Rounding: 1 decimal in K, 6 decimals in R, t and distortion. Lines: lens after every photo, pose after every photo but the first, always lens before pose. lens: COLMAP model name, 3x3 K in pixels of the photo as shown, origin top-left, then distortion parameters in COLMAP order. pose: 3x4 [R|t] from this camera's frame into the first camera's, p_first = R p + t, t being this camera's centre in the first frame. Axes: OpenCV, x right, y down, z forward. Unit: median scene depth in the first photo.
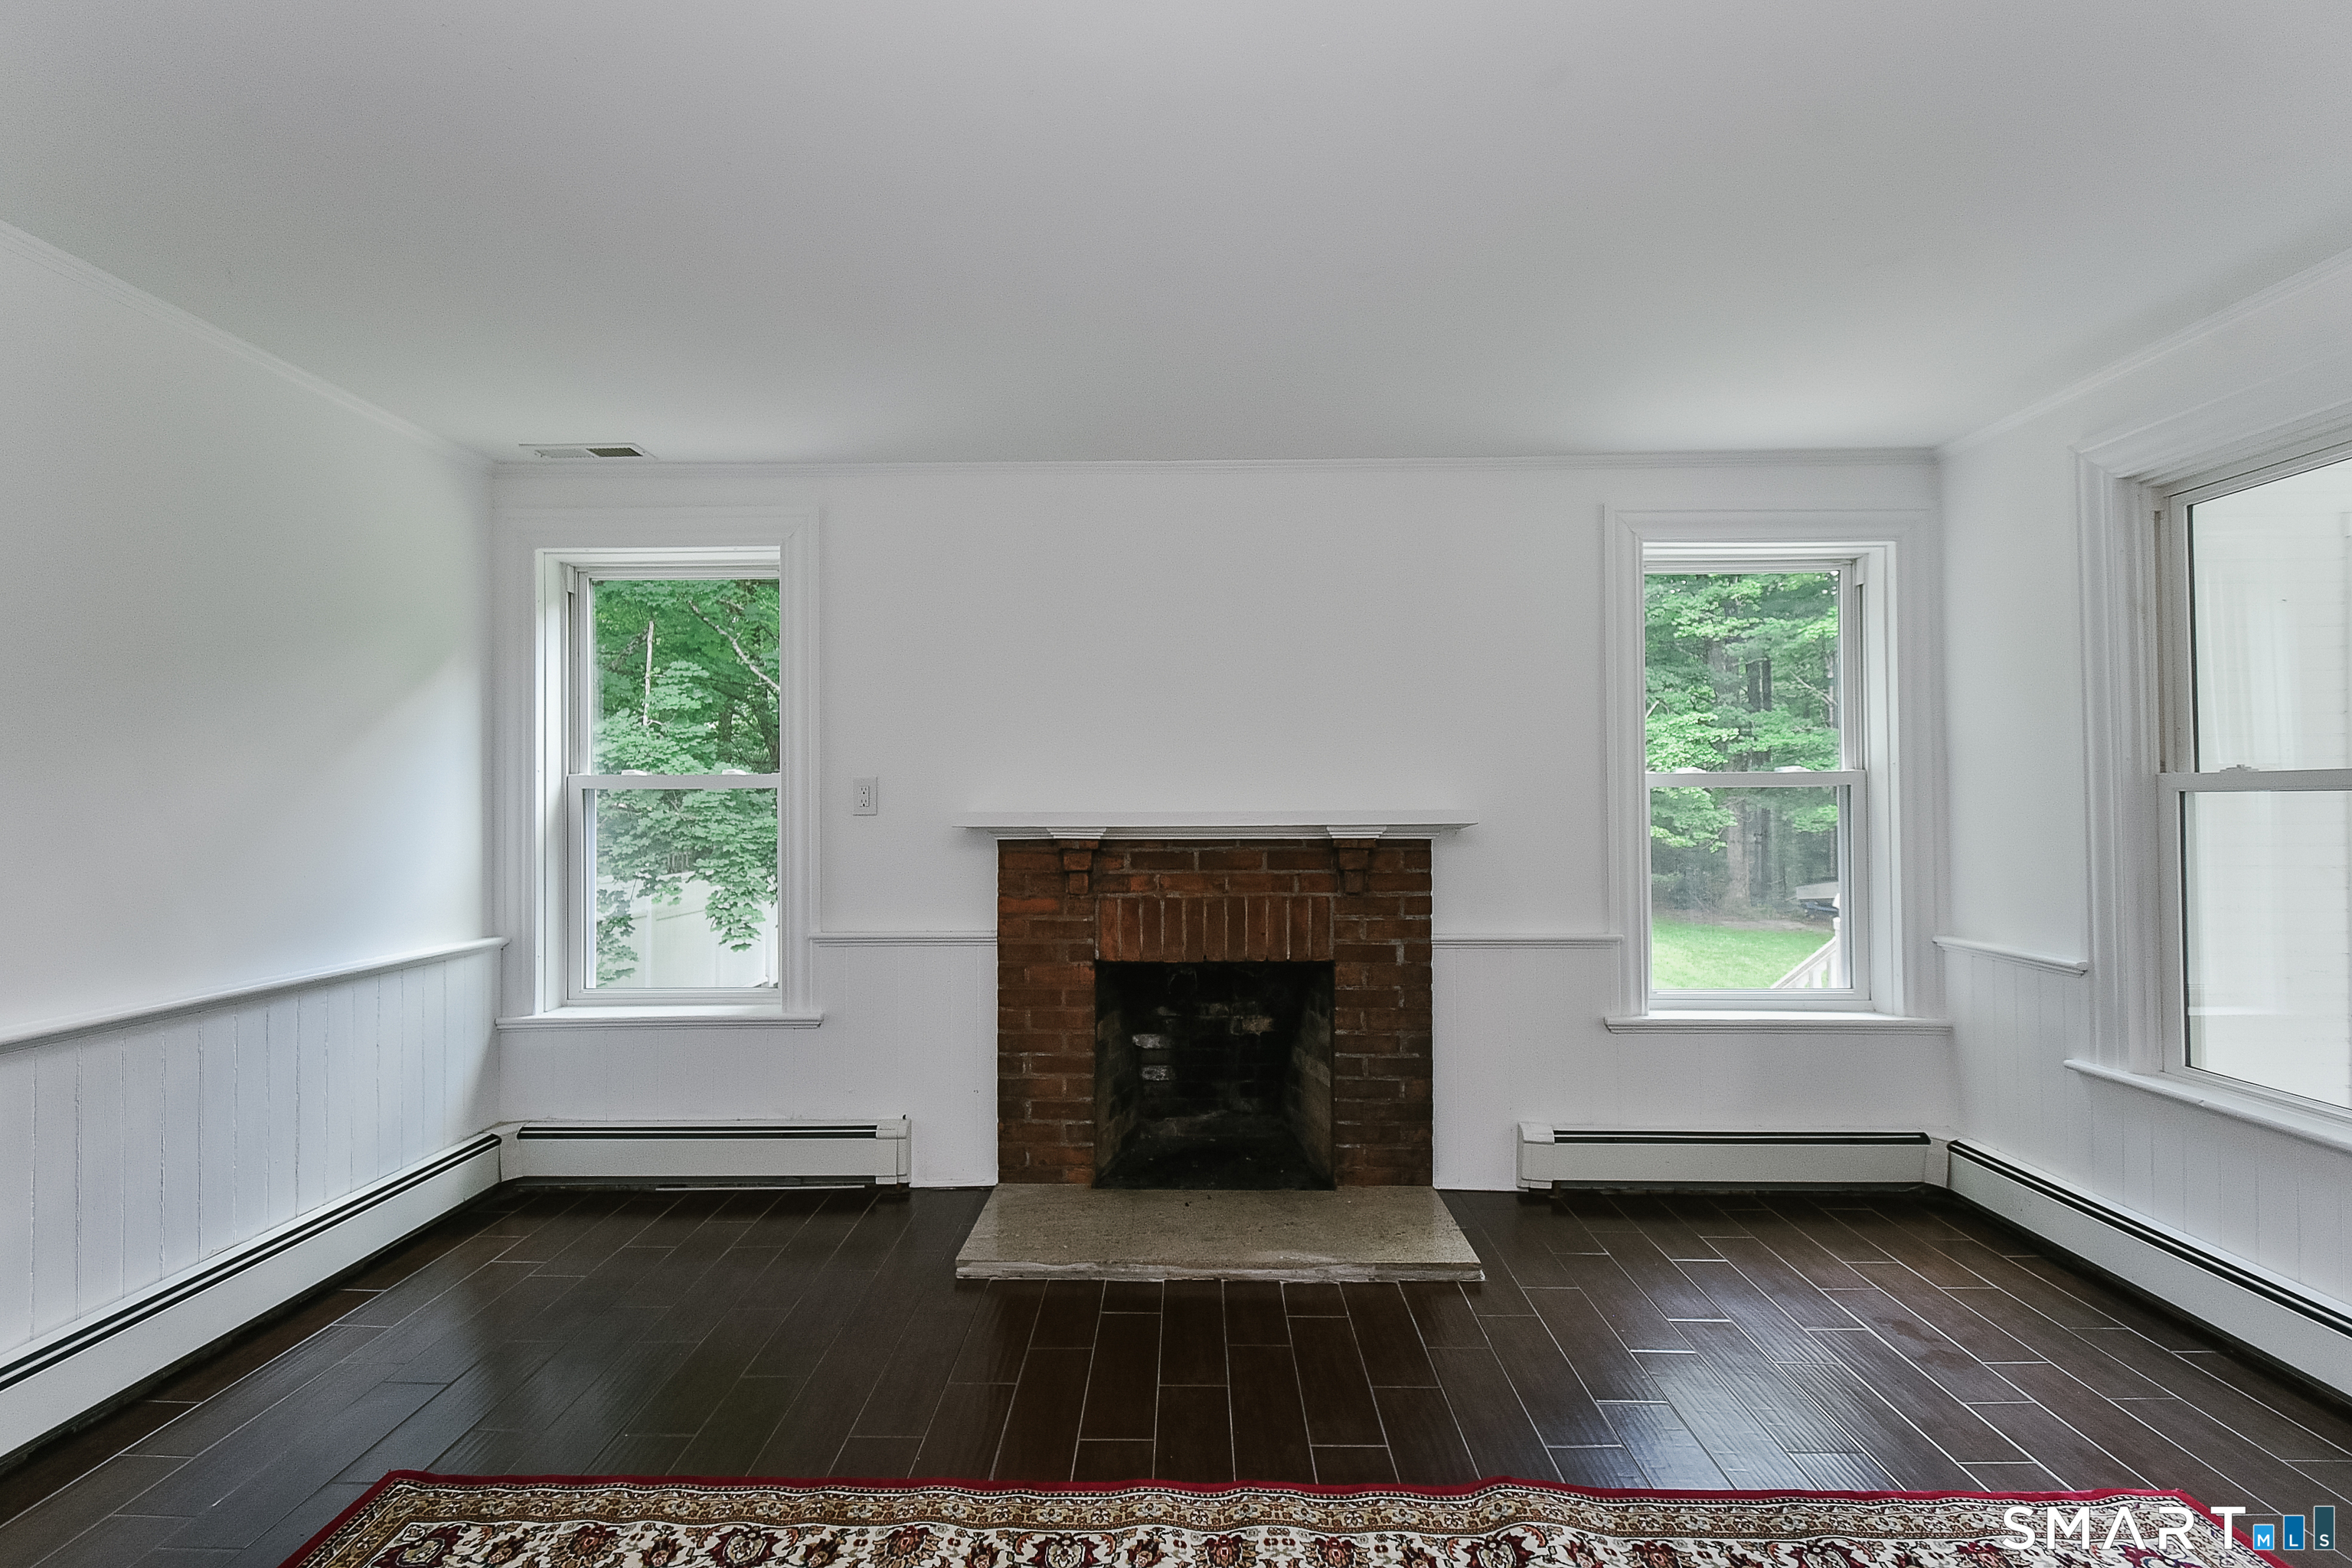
lens RADIAL K [[1051.2, 0, 1184.2], [0, 1051.2, 792.5], [0, 0, 1]] dist [0.007853, -0.002129]
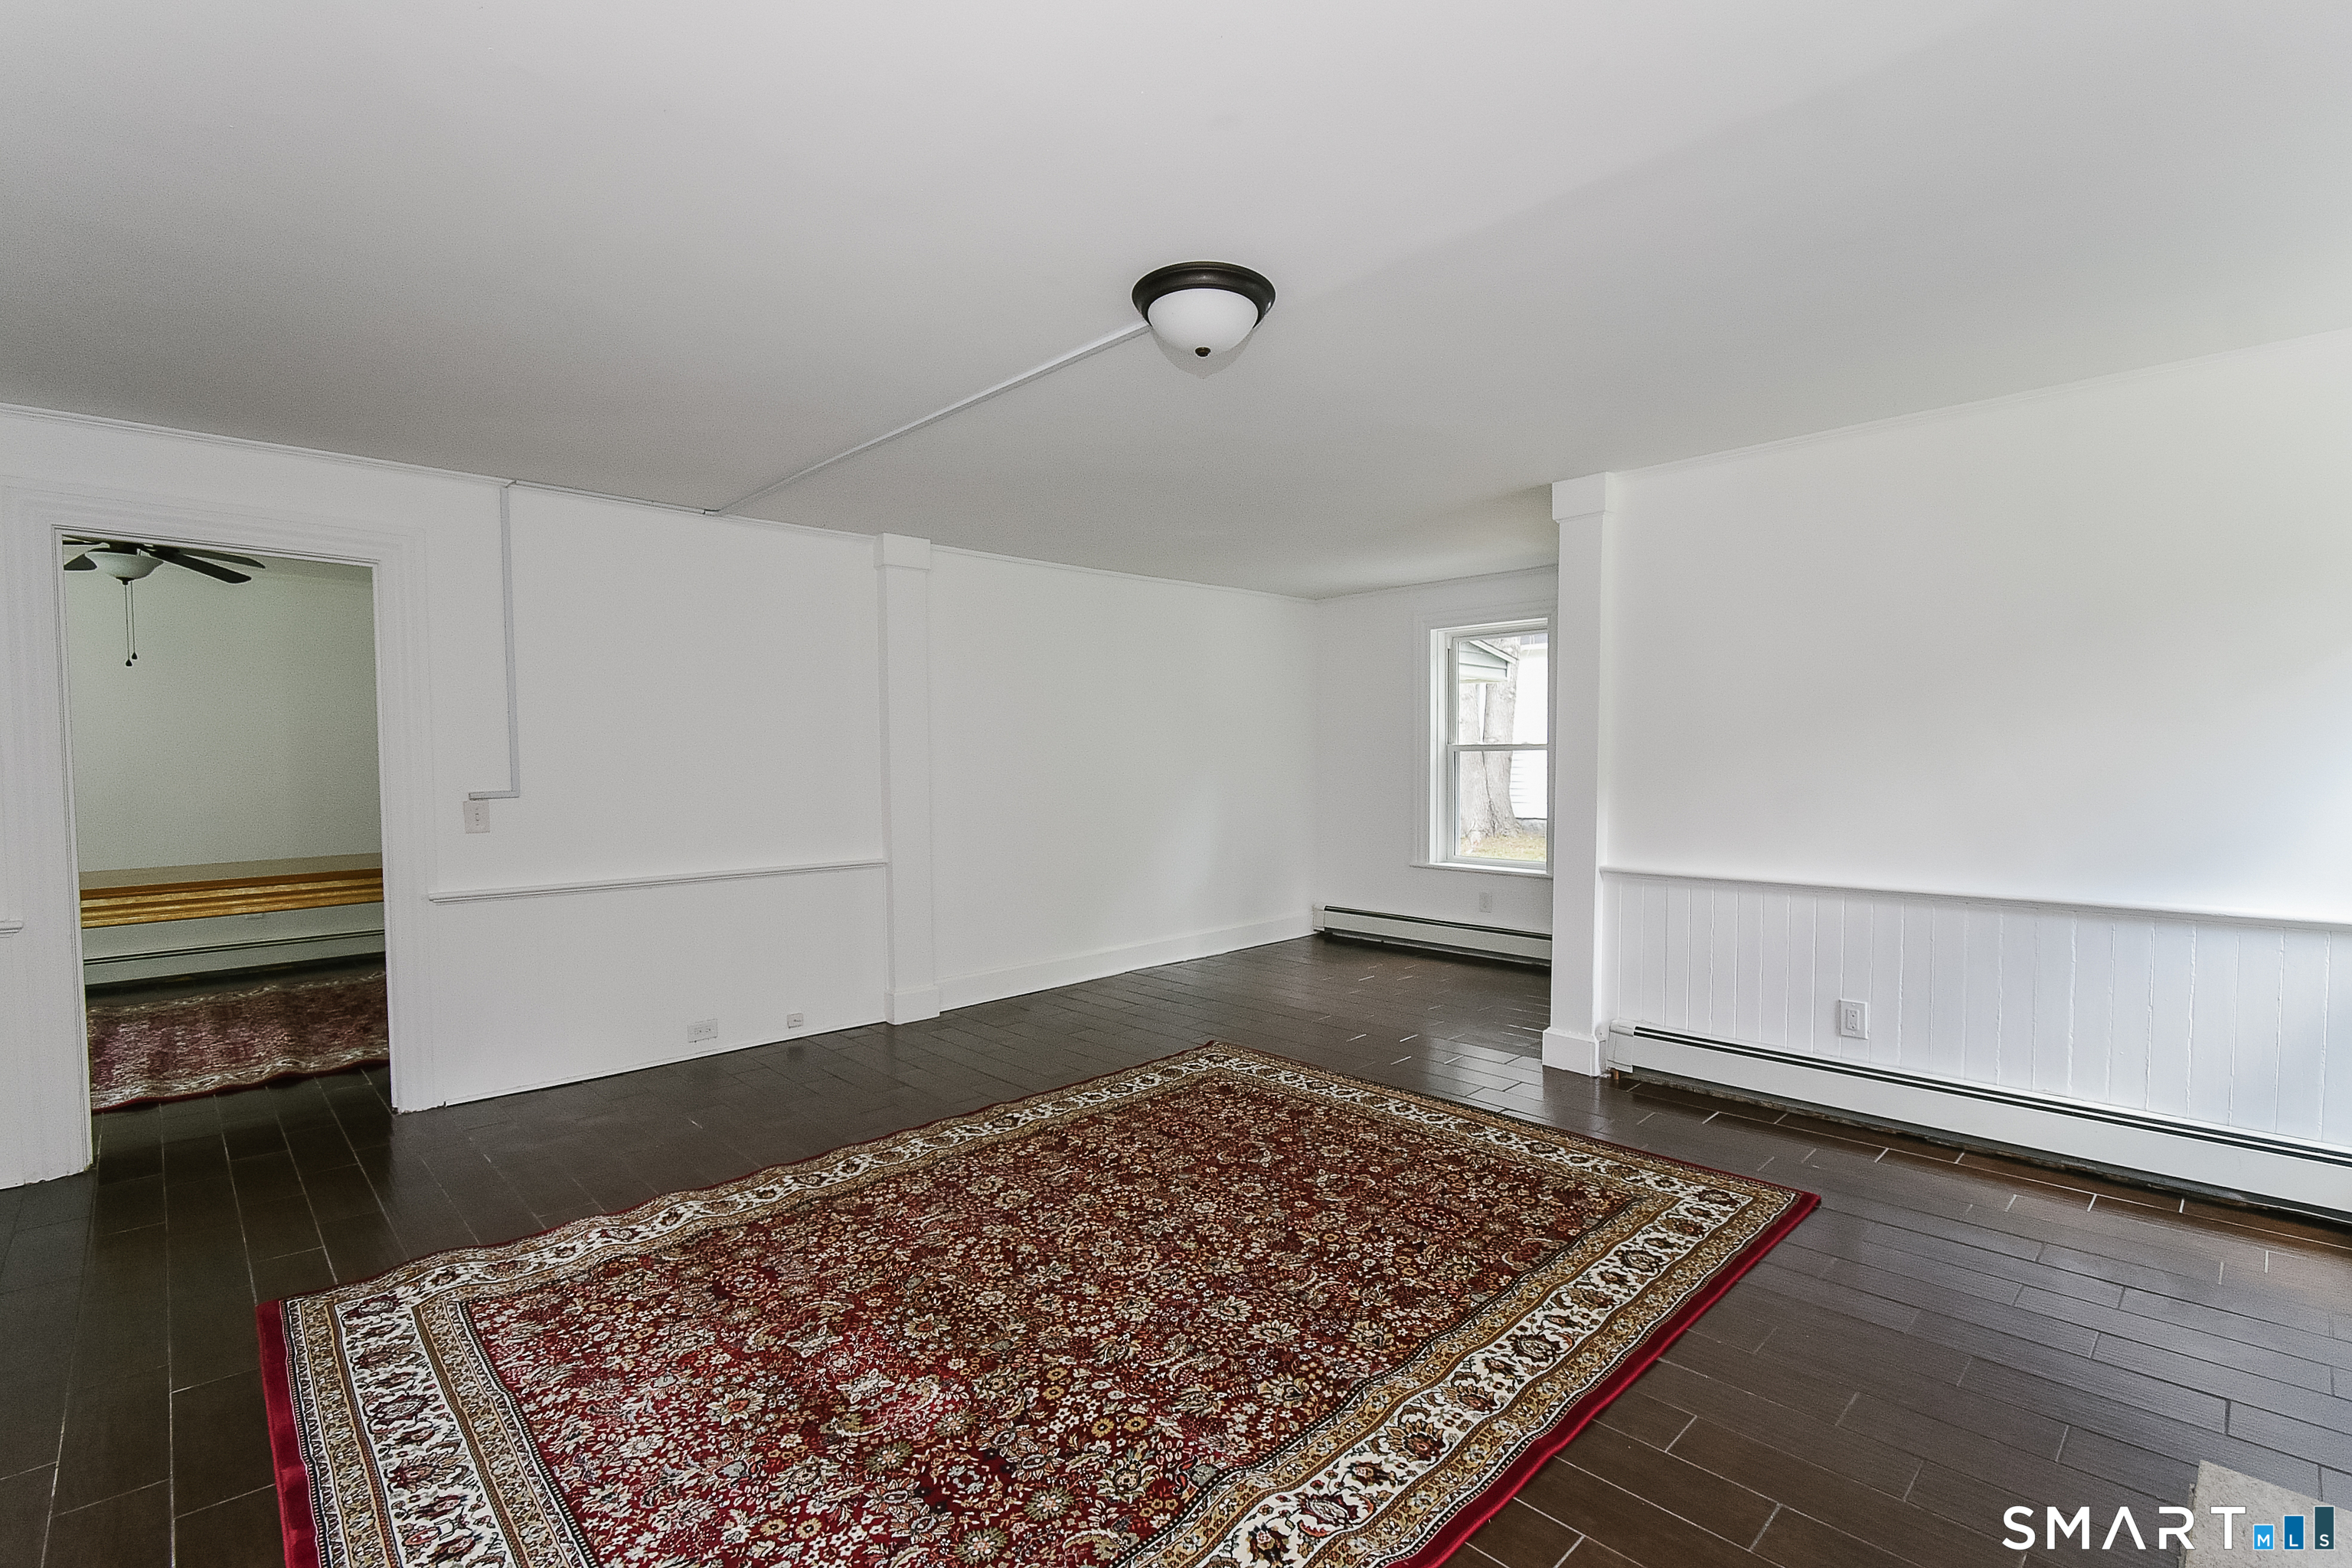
lens RADIAL K [[1051.2, 0, 1166.7], [0, 1051.2, 808.0], [0, 0, 1]] dist [0.007853, -0.002129]
pose [[-0.717056, 0.042481, -0.695720, 0.569478], [0.016099, 0.998884, 0.044399, -0.000814], [0.696830, 0.020636, -0.716939, 0.841676]]
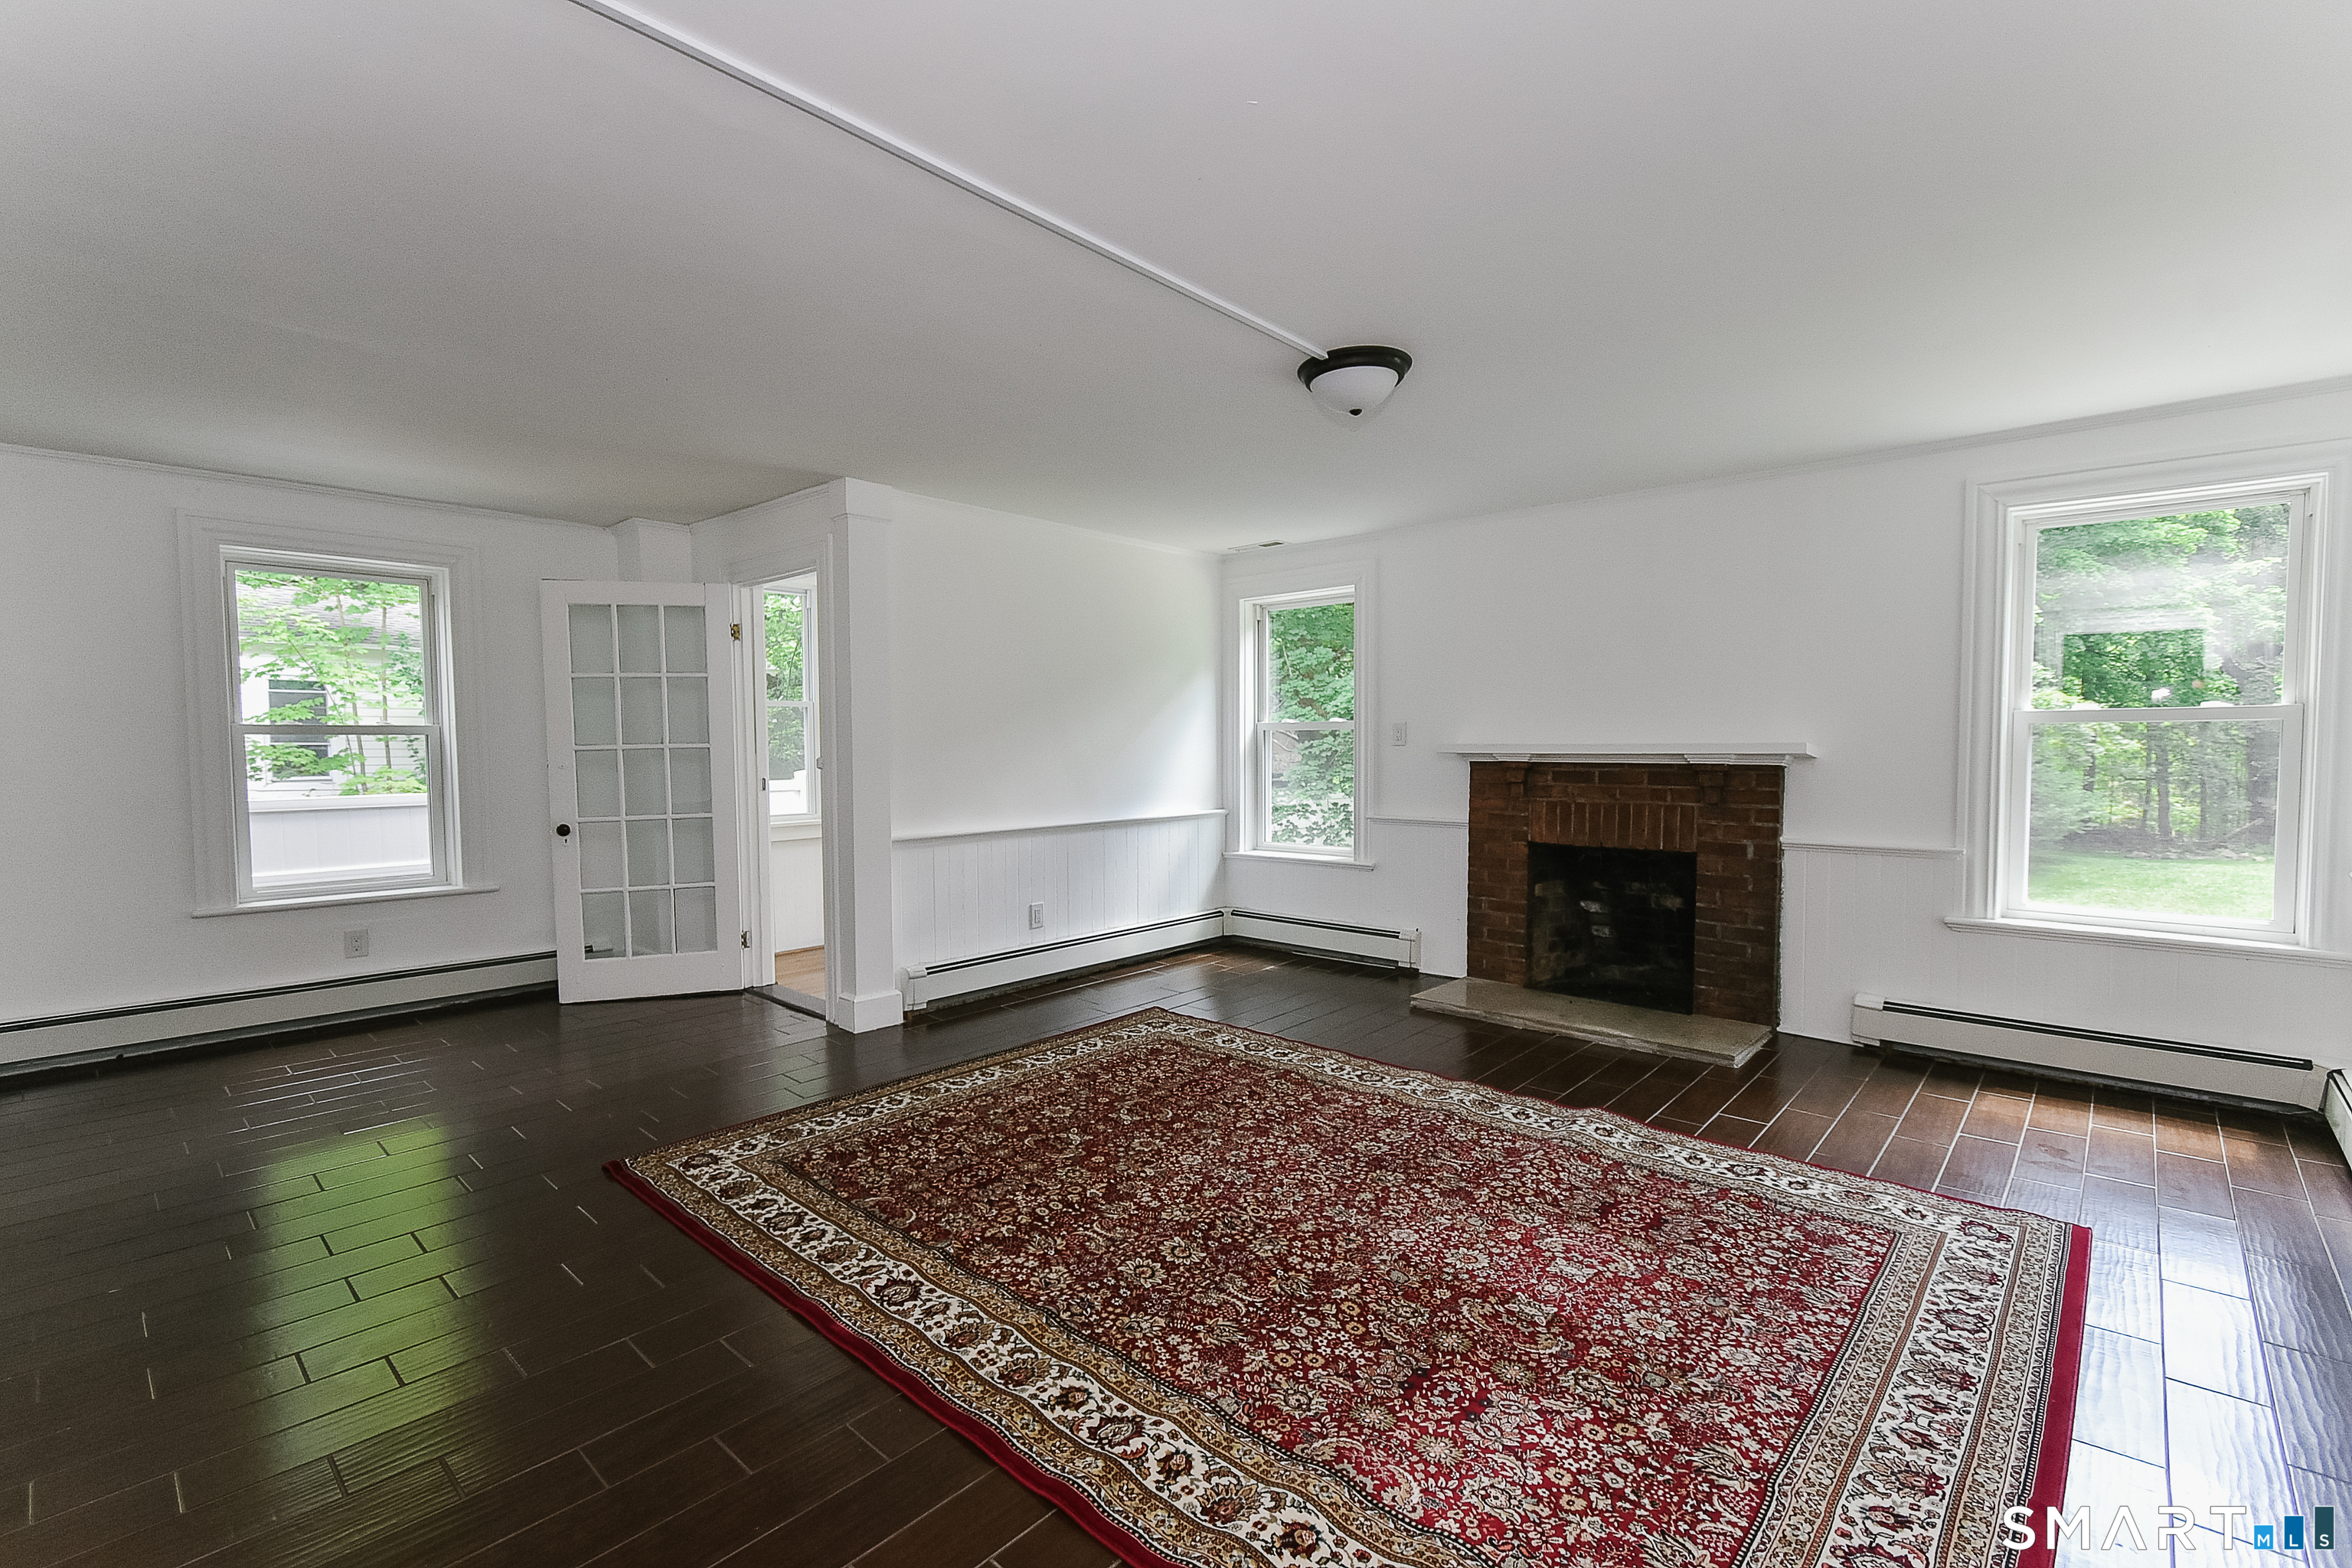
lens RADIAL K [[1051.2, 0, 1176.8], [0, 1051.2, 792.0], [0, 0, 1]] dist [0.007853, -0.002129]
pose [[0.748727, 0.032358, -0.662088, 0.541206], [0.008030, 0.998292, 0.057870, -0.004045], [0.662830, -0.048645, 0.747188, -0.471908]]
